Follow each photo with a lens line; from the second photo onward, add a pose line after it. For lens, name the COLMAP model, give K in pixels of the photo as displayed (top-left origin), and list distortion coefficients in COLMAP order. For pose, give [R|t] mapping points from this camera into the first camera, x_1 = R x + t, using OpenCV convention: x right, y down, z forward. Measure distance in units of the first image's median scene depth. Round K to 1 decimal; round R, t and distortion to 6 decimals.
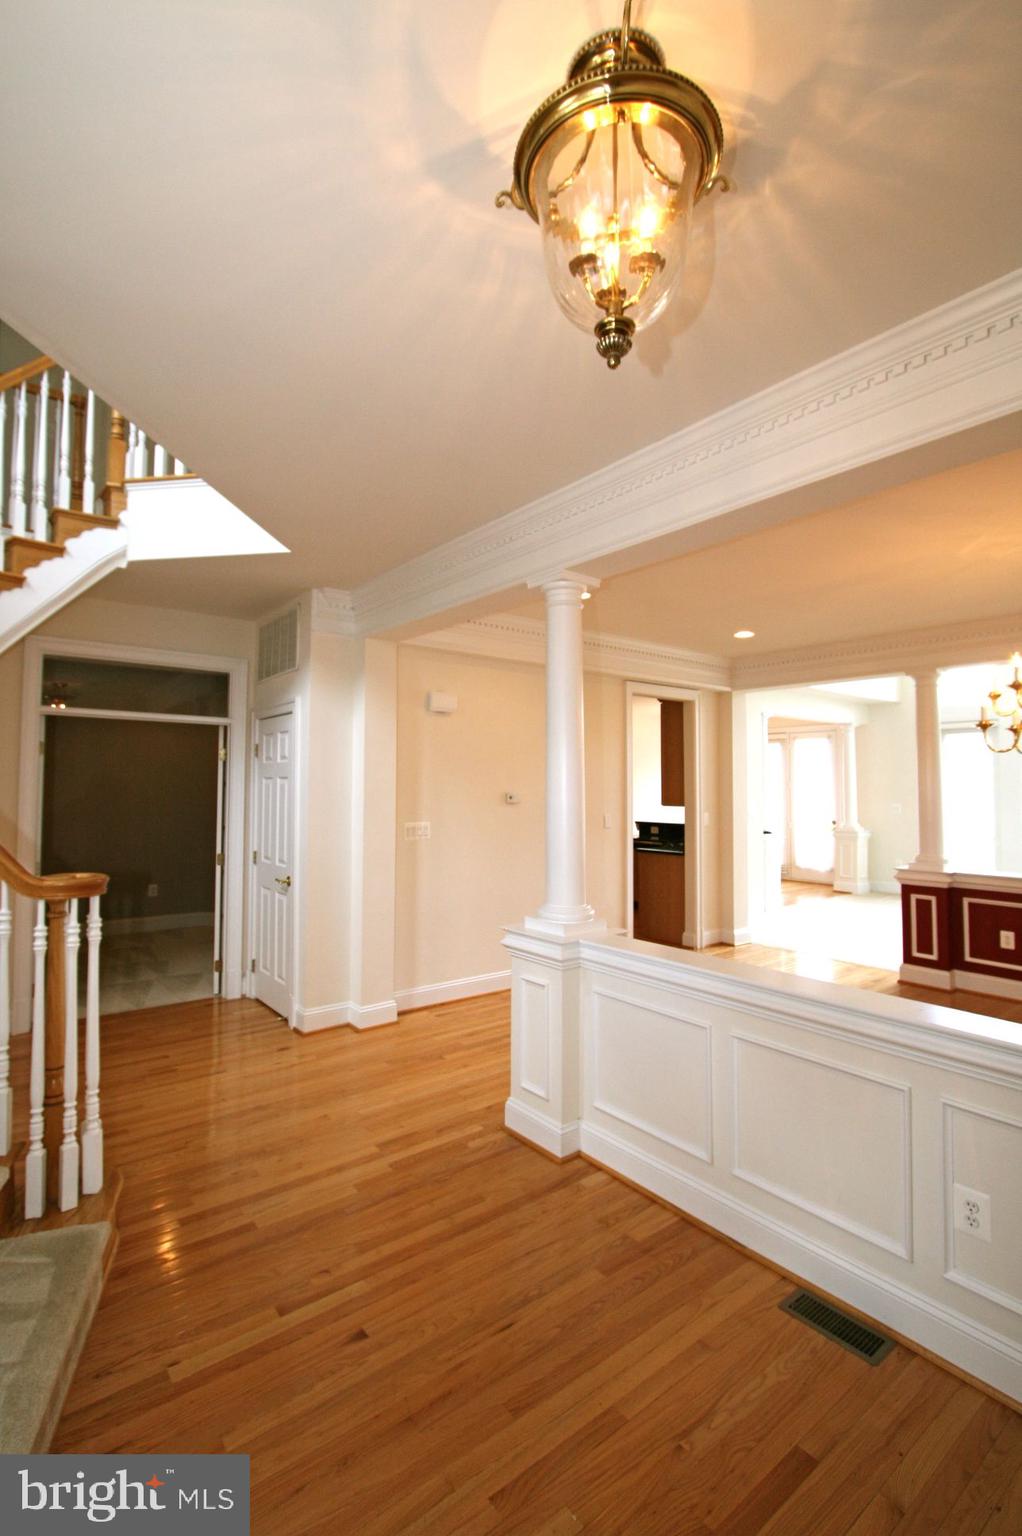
lens RADIAL K [[714.6, 0, 483.8], [0, 714.6, 757.9], [0, 0, 1]] dist [-0.004520, 0.000983]
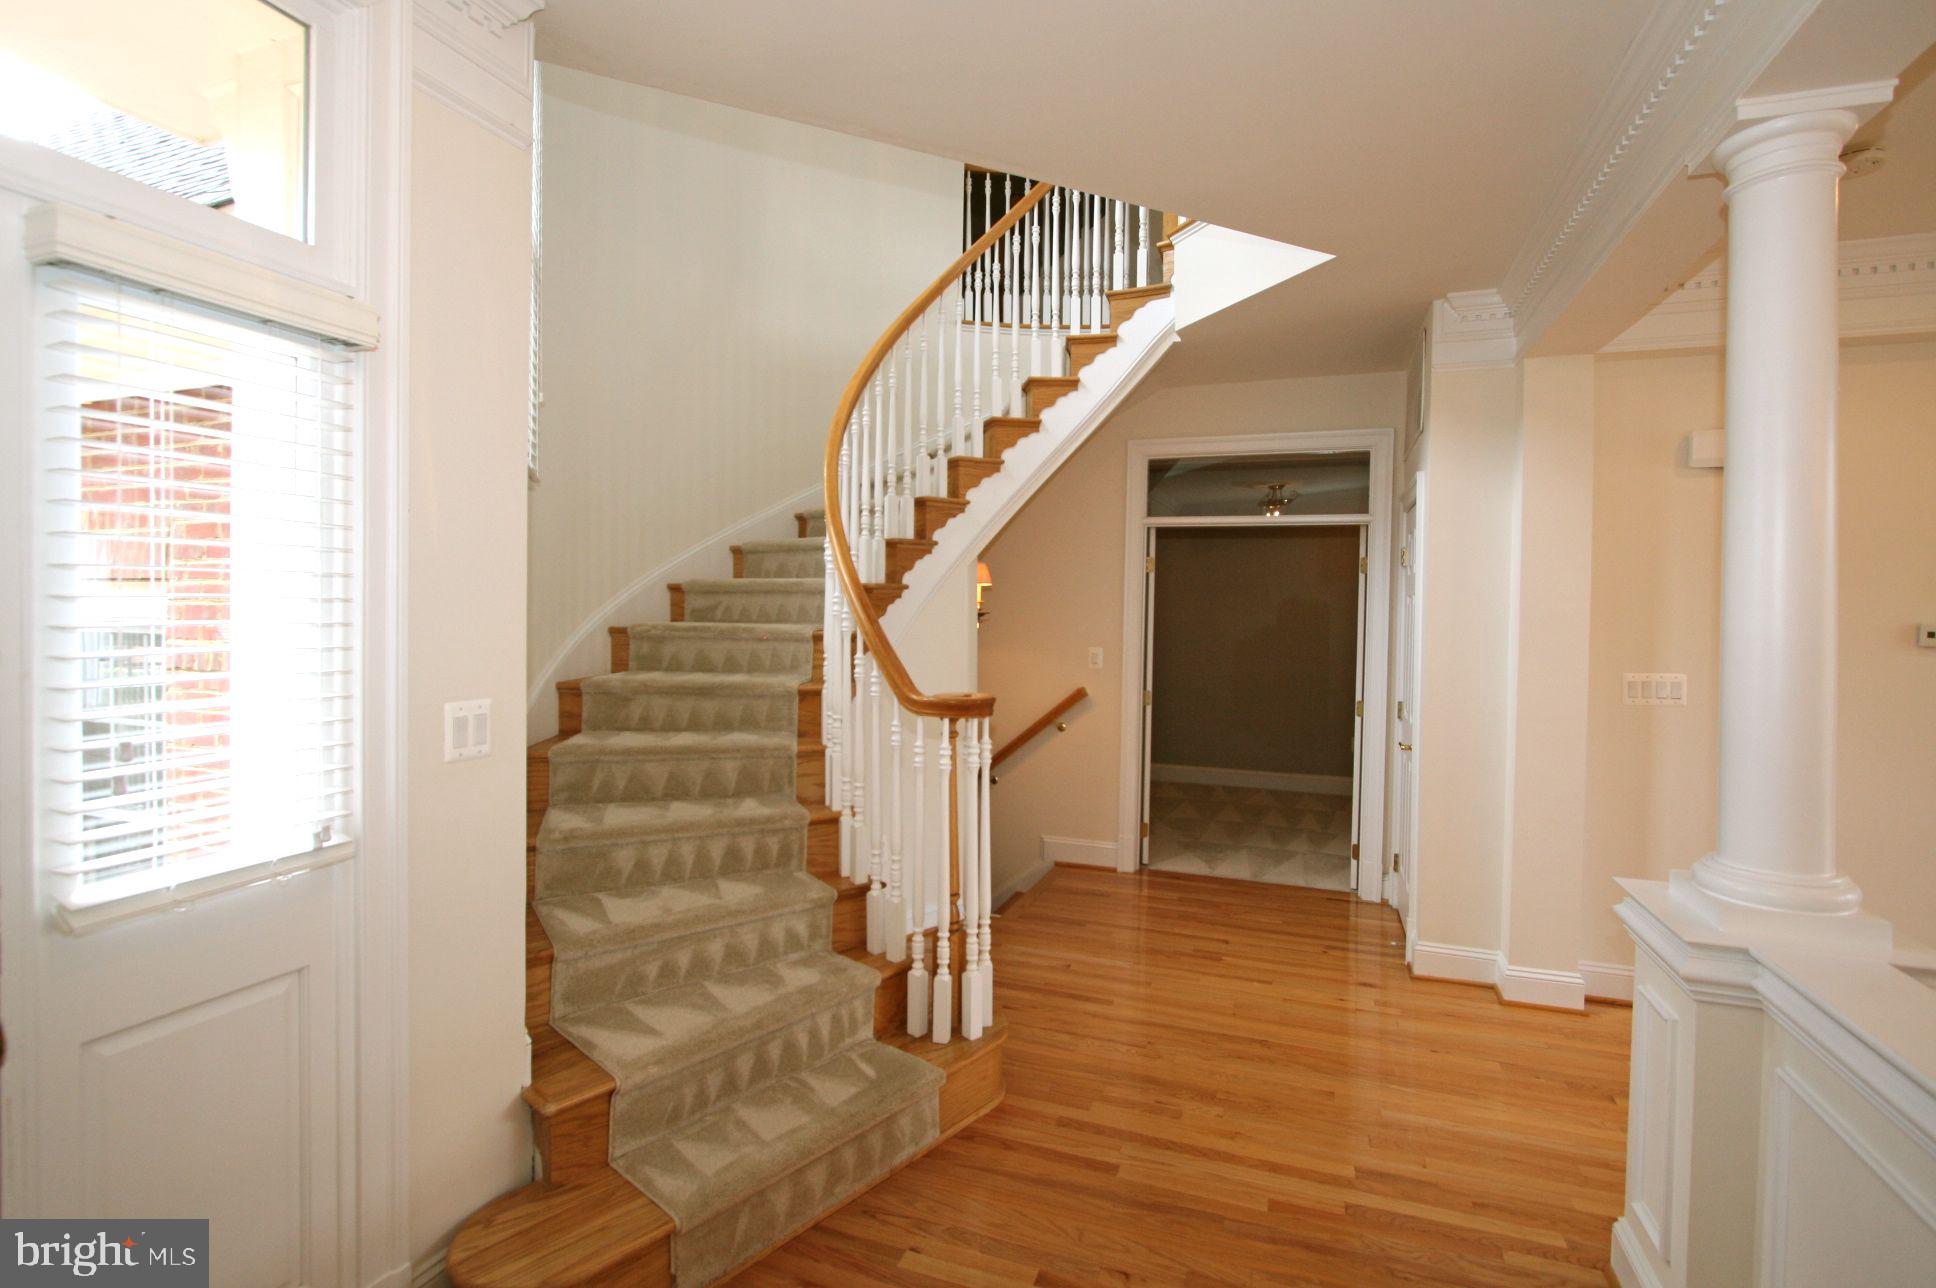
lens RADIAL K [[900.6, 0, 982.9], [0, 900.6, 617.8], [0, 0, 1]] dist [-0.004520, 0.000983]
pose [[0.547304, 0.011221, -0.836858, 0.245445], [0.022046, 0.999370, 0.027819, 0.019954], [0.836643, -0.033675, 0.546712, 0.227409]]
